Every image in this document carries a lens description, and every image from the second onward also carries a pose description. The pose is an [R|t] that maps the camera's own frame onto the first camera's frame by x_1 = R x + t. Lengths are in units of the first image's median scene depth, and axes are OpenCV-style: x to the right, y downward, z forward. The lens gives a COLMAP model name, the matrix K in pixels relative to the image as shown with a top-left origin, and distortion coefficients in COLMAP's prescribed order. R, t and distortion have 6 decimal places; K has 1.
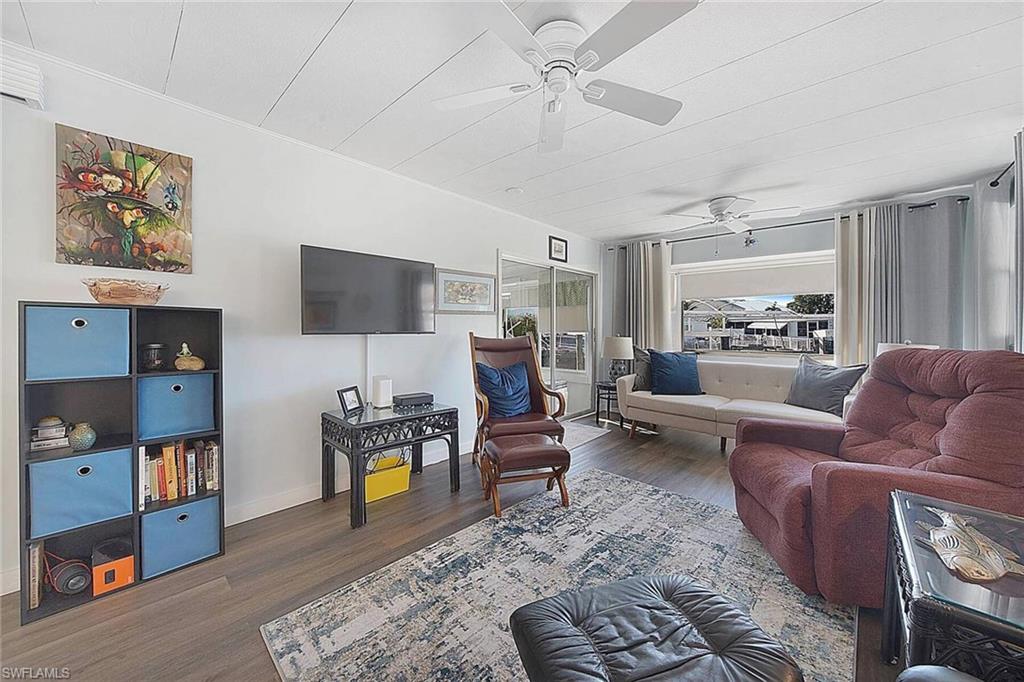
lens RADIAL K [[380.9, 0, 522.7], [0, 380.9, 333.8], [0, 0, 1]] dist [-0.002806, -0.000209]
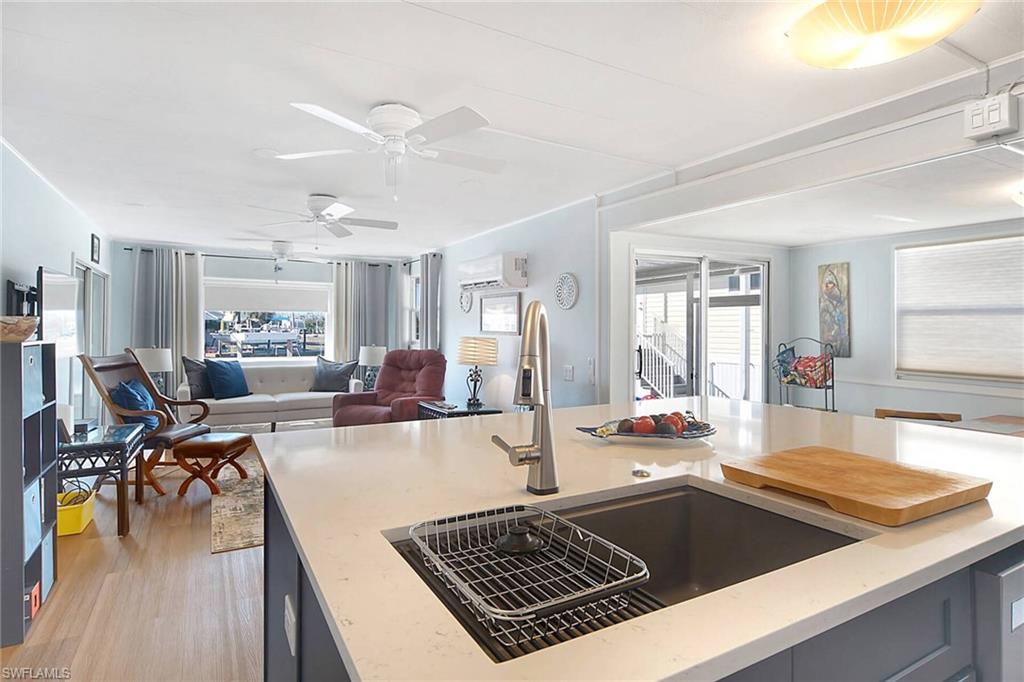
lens RADIAL K [[540.6, 0, 524.2], [0, 540.6, 312.6], [0, 0, 1]] dist [0.002706, 0.000286]
pose [[0.304503, 0.021357, 0.952272, -1.063536], [0.007484, 0.999664, -0.024813, -0.057607], [-0.952482, 0.014682, 0.304241, -0.391903]]
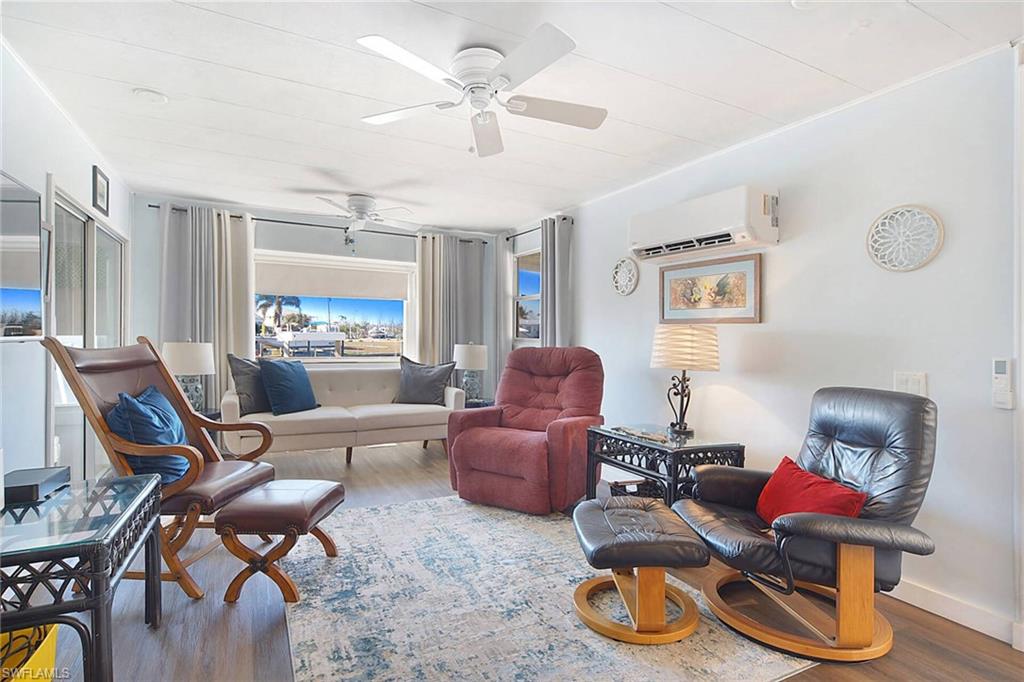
lens RADIAL K [[509.8, 0, 518.2], [0, 509.8, 332.9], [0, 0, 1]] dist [0.003894, 0.000493]
pose [[0.343687, 0.002127, 0.939082, -0.571283], [0.000053, 0.999997, -0.002284, -0.009440], [-0.939084, 0.000835, 0.343686, 0.204204]]
